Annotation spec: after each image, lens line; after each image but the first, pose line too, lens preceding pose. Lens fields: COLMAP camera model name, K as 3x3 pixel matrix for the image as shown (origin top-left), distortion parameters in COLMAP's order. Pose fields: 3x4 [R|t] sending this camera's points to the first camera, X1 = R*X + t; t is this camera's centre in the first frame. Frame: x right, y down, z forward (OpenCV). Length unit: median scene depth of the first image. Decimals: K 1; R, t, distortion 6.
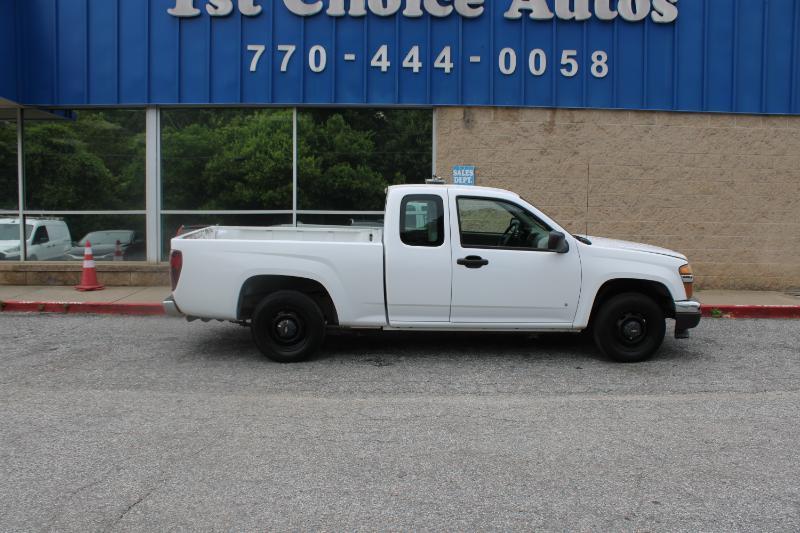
lens RADIAL K [[668.5, 0, 397.7], [0, 668.5, 275.6], [0, 0, 1]] dist [-0.162507, 0.144112]
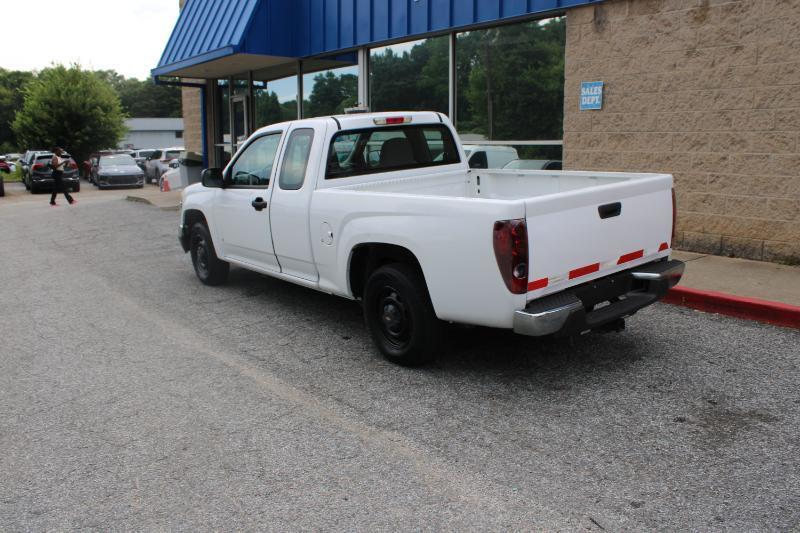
lens RADIAL K [[668.5, 0, 397.7], [0, 668.5, 275.6], [0, 0, 1]] dist [-0.162507, 0.144112]
pose [[0.614937, 0.142653, -0.775566, 0.590085], [-0.054228, 0.988823, 0.138881, -0.034121], [0.786710, -0.043345, 0.615799, 0.339569]]
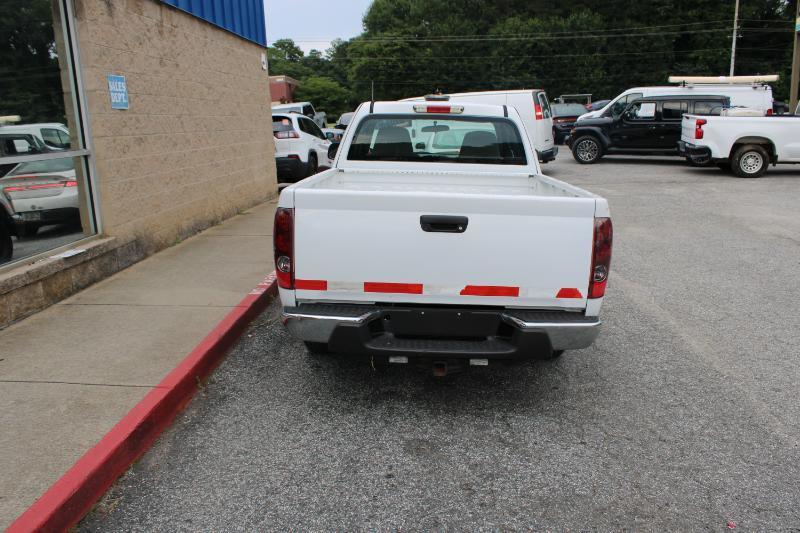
lens RADIAL K [[668.5, 0, 397.7], [0, 668.5, 275.6], [0, 0, 1]] dist [-0.162507, 0.144112]
pose [[0.060512, -0.233810, 0.970397, -0.541986], [0.128153, 0.965953, 0.224748, -0.083461], [-0.989907, 0.110759, 0.088415, 0.699294]]
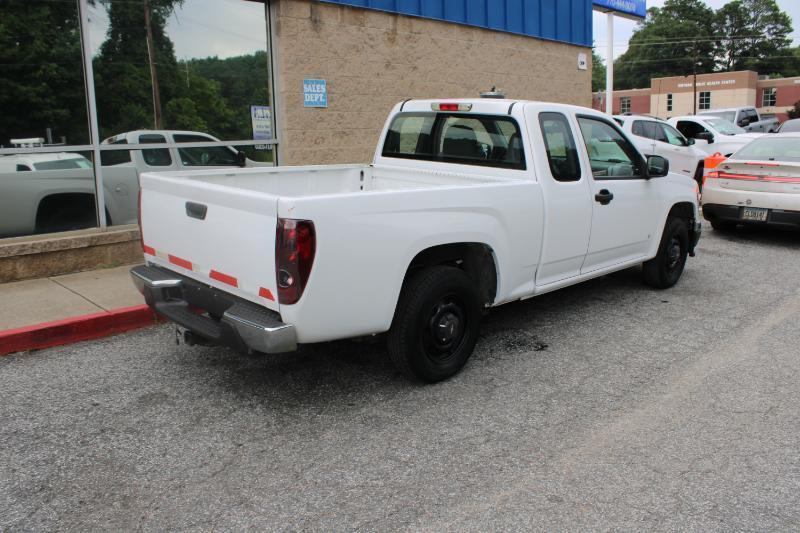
lens RADIAL K [[668.5, 0, 397.7], [0, 668.5, 275.6], [0, 0, 1]] dist [-0.162507, 0.144112]
pose [[0.723146, -0.159739, 0.671969, -0.386556], [0.088599, 0.986305, 0.139115, -0.037265], [-0.684989, -0.041064, 0.727396, 0.365876]]
